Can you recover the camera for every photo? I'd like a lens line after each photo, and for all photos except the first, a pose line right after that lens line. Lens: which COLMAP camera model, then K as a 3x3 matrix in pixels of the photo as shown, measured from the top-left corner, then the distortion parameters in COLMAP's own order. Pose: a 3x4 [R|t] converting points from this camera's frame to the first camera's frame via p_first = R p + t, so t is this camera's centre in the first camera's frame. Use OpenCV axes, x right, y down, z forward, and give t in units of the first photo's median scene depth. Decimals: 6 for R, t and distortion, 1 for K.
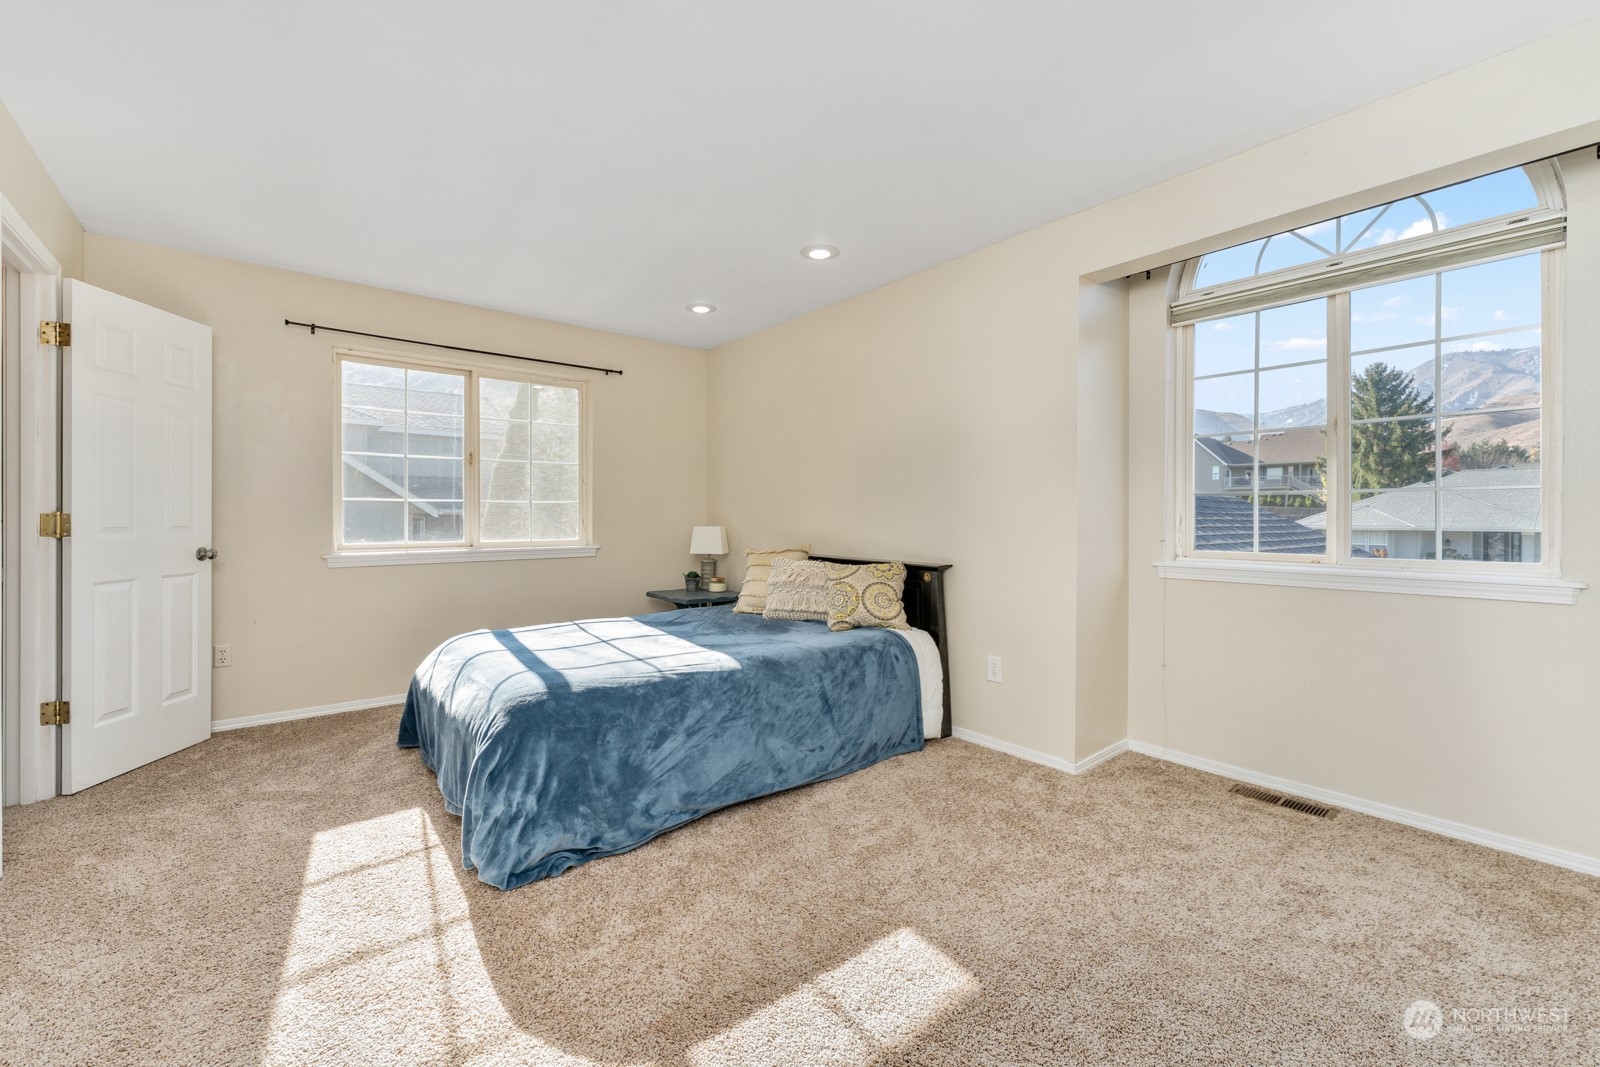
lens RADIAL K [[649.6, 0, 799.0], [0, 649.6, 520.0], [0, 0, 1]] dist [0.001654, 0.000678]
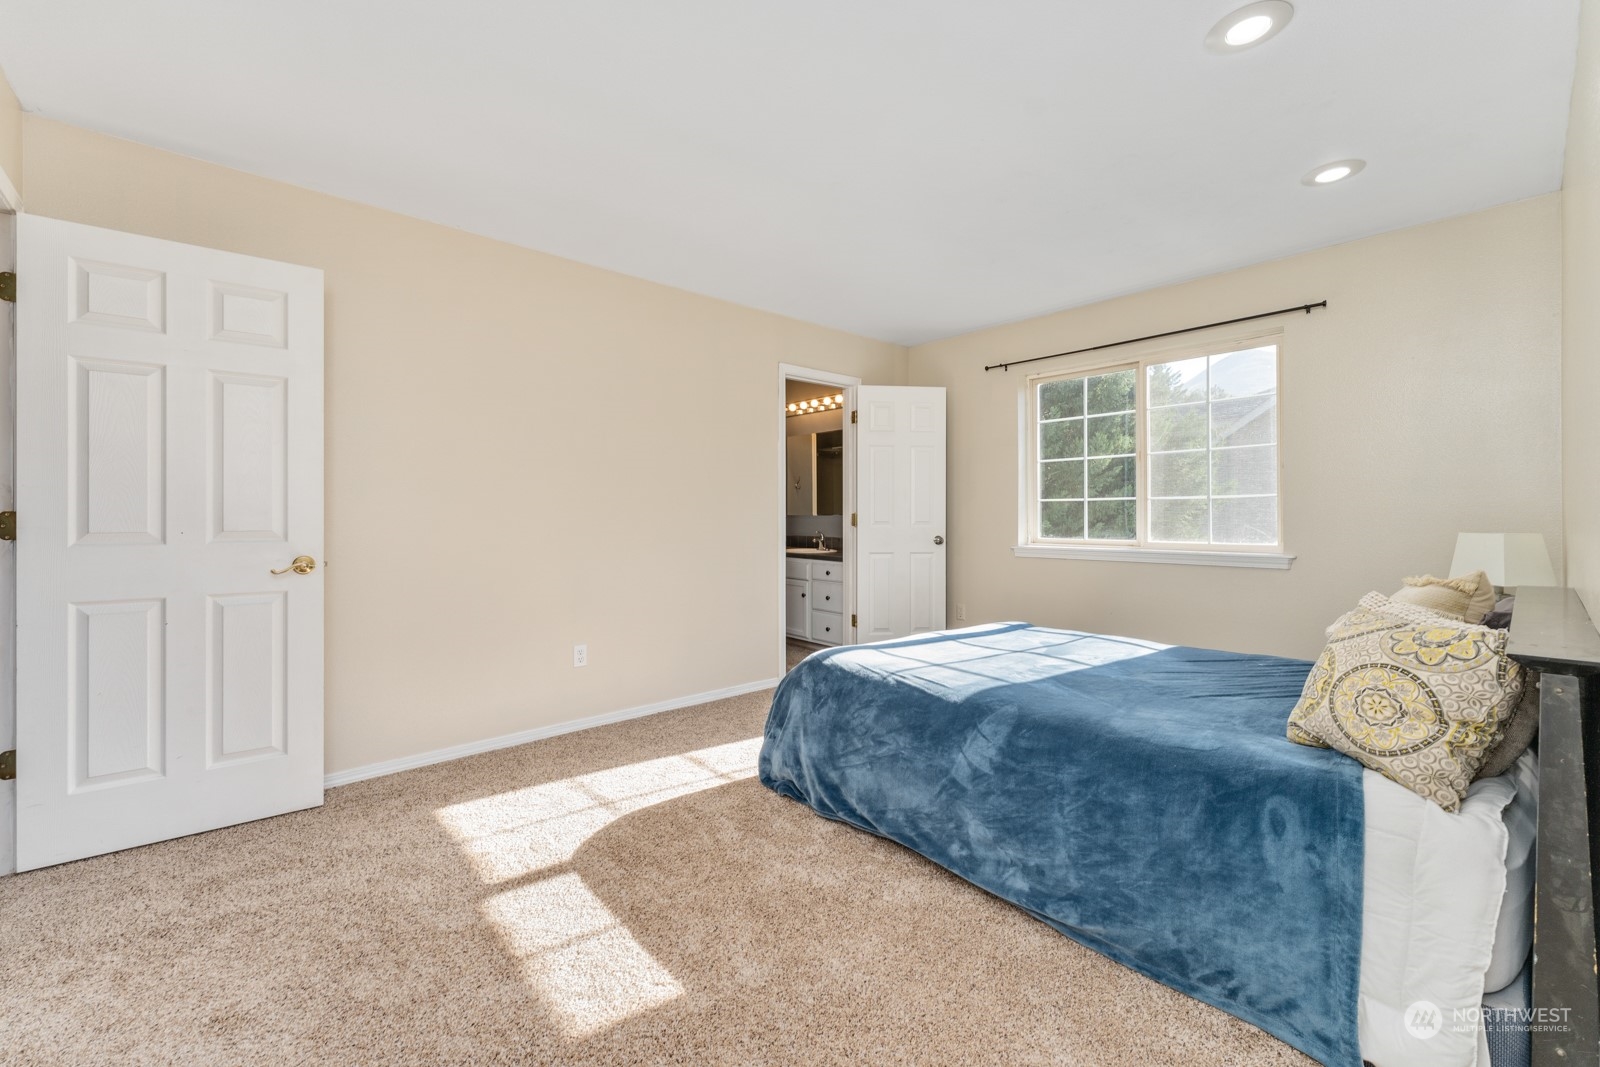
lens RADIAL K [[649.6, 0, 799.7], [0, 649.6, 526.5], [0, 0, 1]] dist [0.001654, 0.000678]
pose [[0.040607, 0.014586, -0.999069, 0.575327], [-0.004895, 0.999884, 0.014399, -0.000569], [0.999163, 0.004306, 0.040674, 0.629915]]
